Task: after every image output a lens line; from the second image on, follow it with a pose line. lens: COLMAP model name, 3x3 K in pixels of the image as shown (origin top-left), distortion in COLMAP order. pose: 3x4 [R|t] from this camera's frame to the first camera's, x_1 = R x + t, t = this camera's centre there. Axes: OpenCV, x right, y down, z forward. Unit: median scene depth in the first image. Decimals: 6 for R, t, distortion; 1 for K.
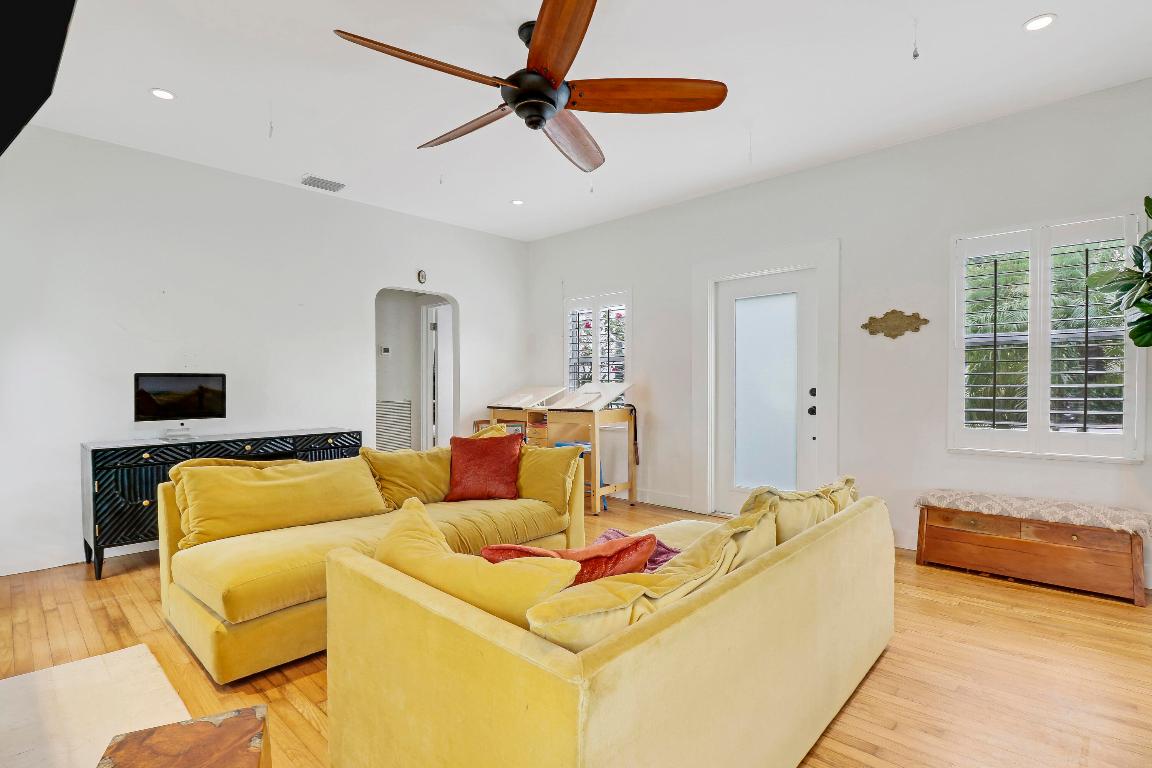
lens RADIAL K [[551.1, 0, 575.7], [0, 551.1, 392.5], [0, 0, 1]] dist [-0.002564, -0.000227]
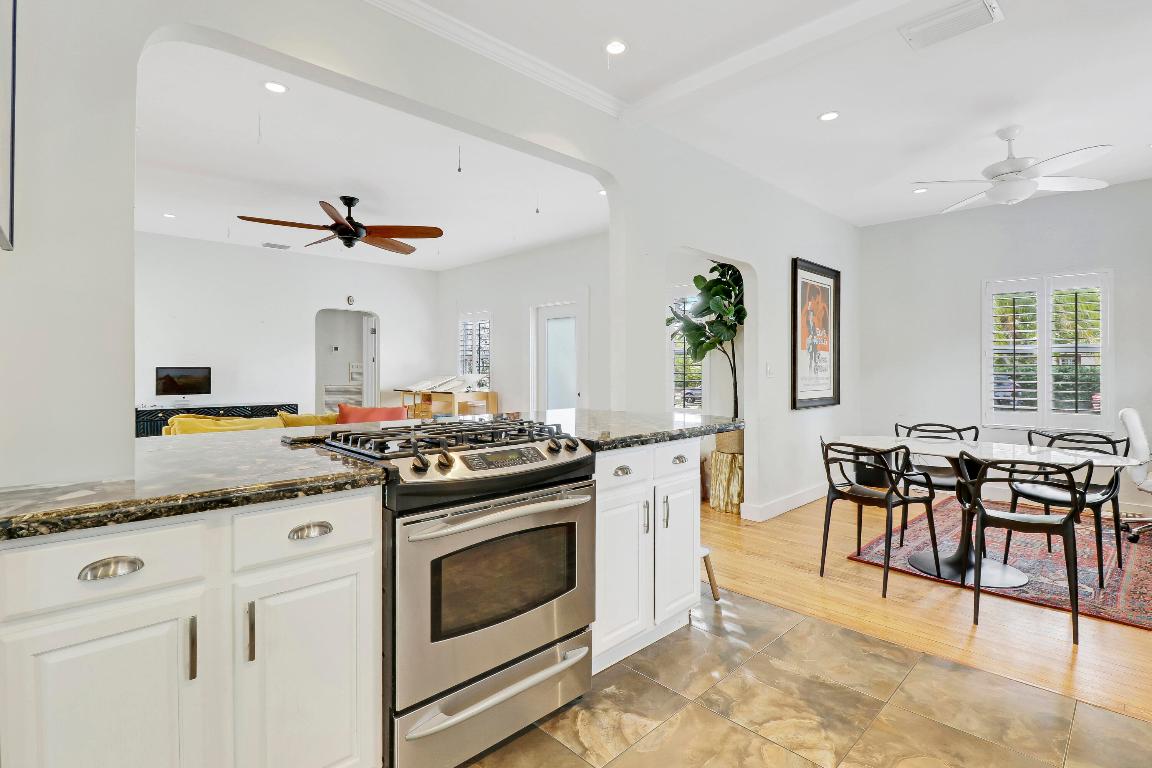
lens RADIAL K [[551.1, 0, 576.2], [0, 551.1, 375.6], [0, 0, 1]] dist [-0.002564, -0.000227]
pose [[0.998691, 0.010847, -0.049986, 0.535062], [-0.010958, 0.999938, -0.001948, -0.018731], [0.049961, 0.002494, 0.998748, -0.585554]]
